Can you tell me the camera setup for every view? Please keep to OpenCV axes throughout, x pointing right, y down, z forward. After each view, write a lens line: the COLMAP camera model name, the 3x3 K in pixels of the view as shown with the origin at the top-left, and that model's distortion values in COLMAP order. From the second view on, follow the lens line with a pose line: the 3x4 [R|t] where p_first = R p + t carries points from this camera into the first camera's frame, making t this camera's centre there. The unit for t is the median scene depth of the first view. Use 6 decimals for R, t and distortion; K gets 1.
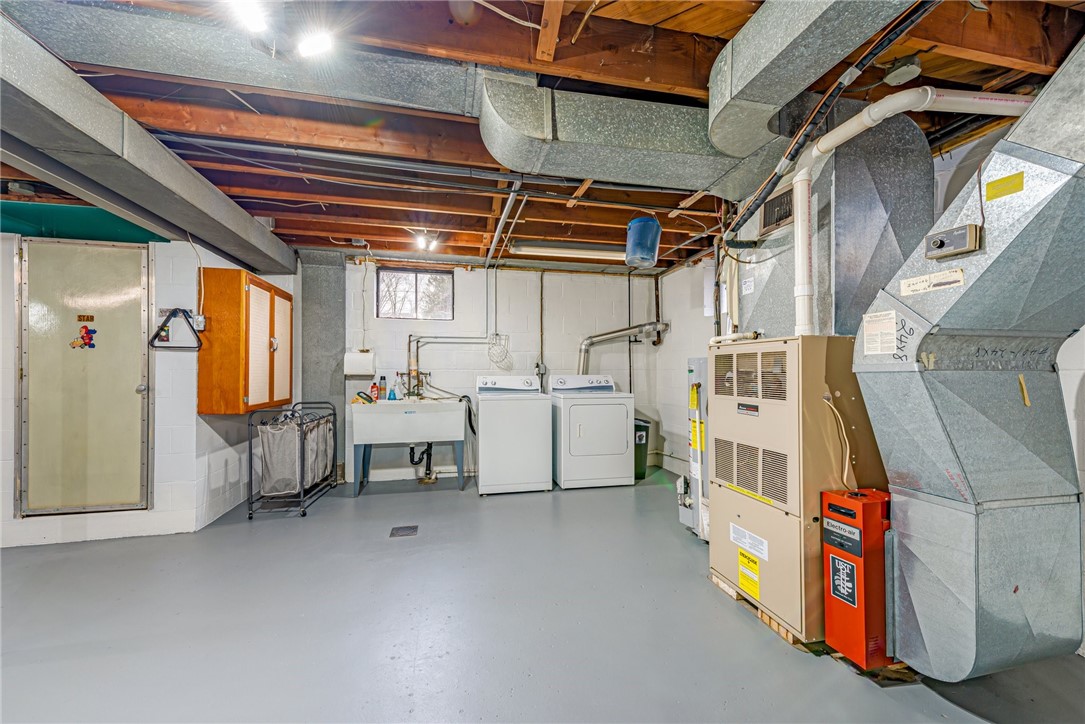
lens RADIAL K [[432.7, 0, 542.8], [0, 432.7, 368.0], [0, 0, 1]] dist [0.014143, -0.003373]
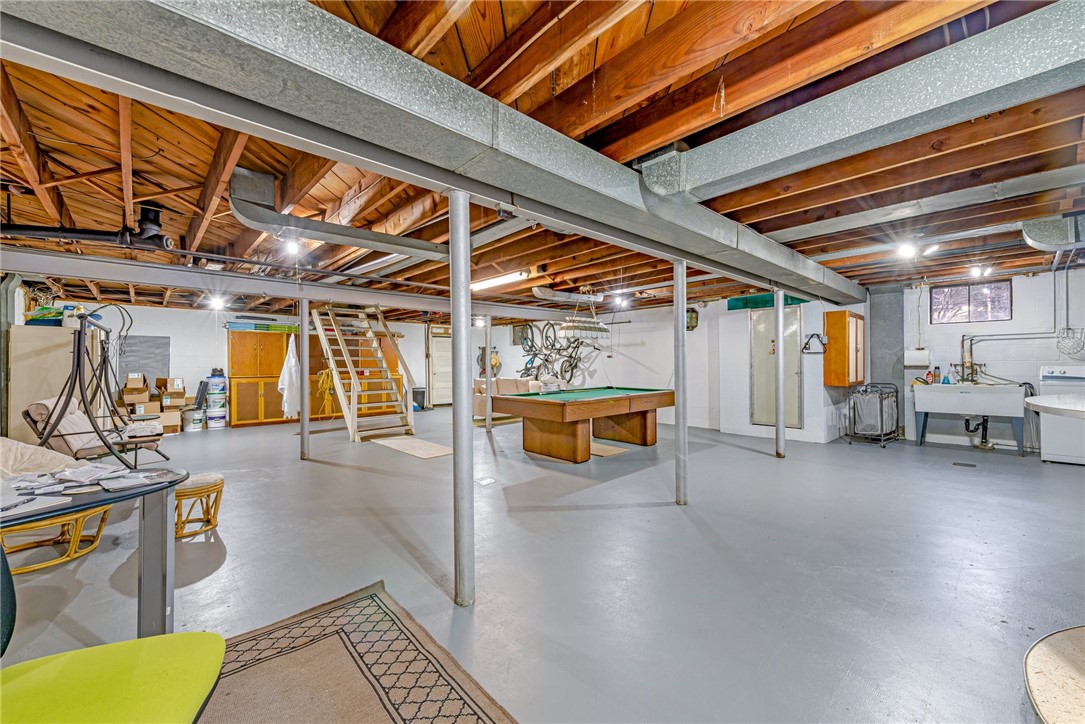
lens RADIAL K [[432.7, 0, 539.7], [0, 432.7, 365.7], [0, 0, 1]] dist [0.014143, -0.003373]
pose [[0.502090, -0.003832, -0.864807, 0.206003], [0.016363, 0.999853, 0.005070, -0.011973], [0.864660, -0.016696, 0.502079, -0.824117]]
